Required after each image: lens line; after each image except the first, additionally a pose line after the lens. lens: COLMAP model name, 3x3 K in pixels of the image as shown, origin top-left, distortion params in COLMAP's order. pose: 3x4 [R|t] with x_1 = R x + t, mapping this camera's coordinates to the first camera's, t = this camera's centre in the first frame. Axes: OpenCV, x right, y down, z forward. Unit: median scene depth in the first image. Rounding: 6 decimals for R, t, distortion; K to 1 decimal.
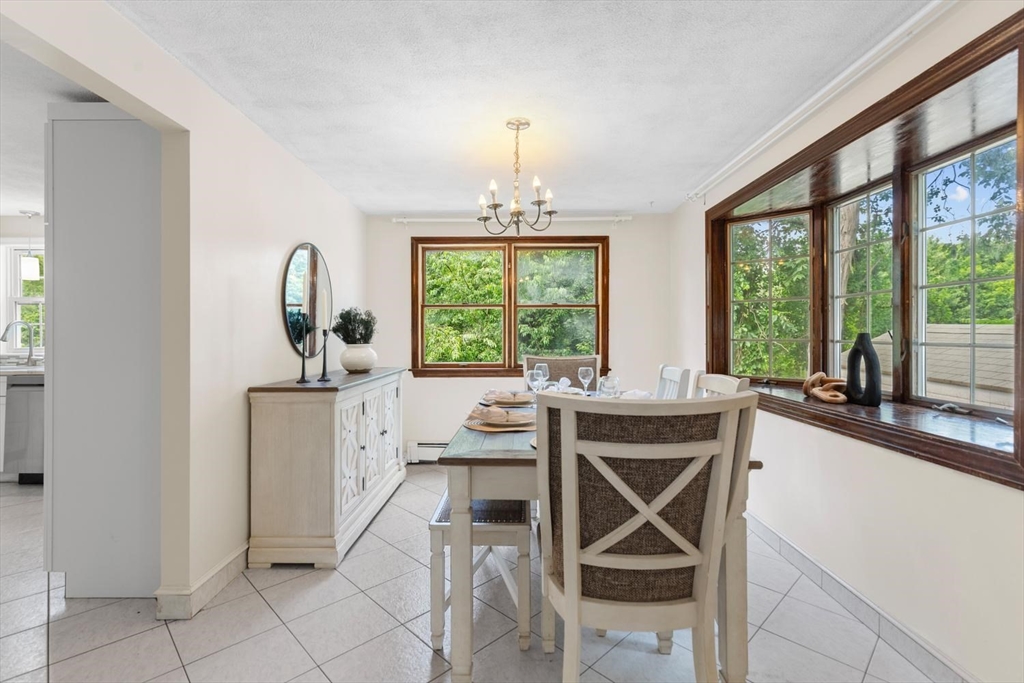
lens RADIAL K [[445.7, 0, 507.4], [0, 445.7, 328.3], [0, 0, 1]] dist [0.002007, 0.000262]
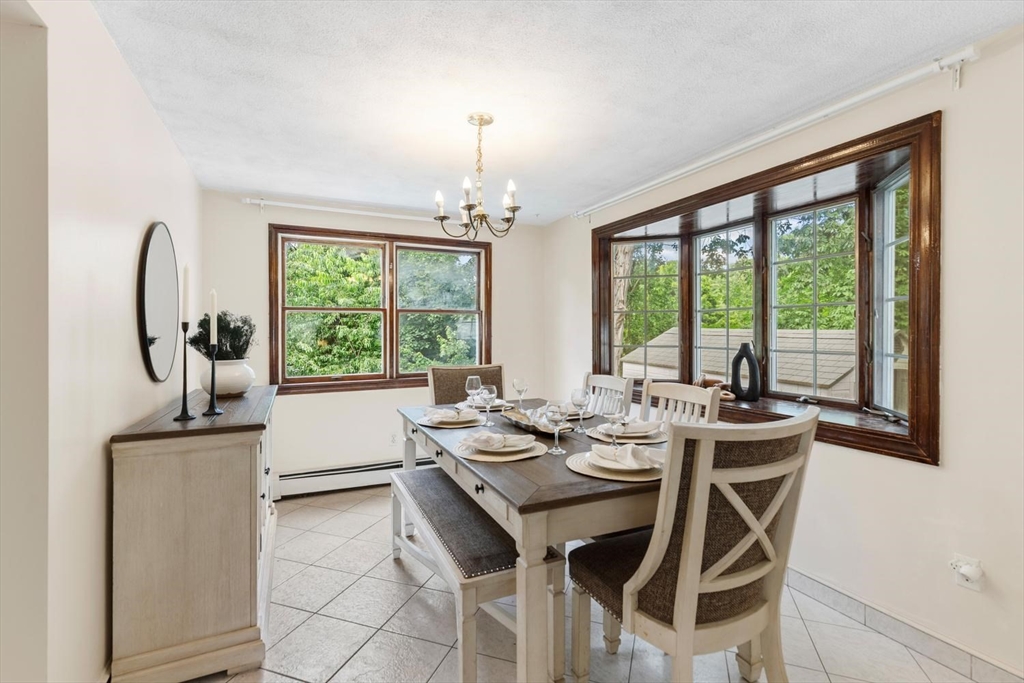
lens RADIAL K [[445.7, 0, 507.4], [0, 445.7, 328.3], [0, 0, 1]] dist [0.002007, 0.000262]
pose [[0.906171, 0.001714, 0.422908, -0.251906], [-0.002094, 0.999998, 0.000434, -0.022252], [-0.422906, -0.001279, 0.906173, 0.115318]]
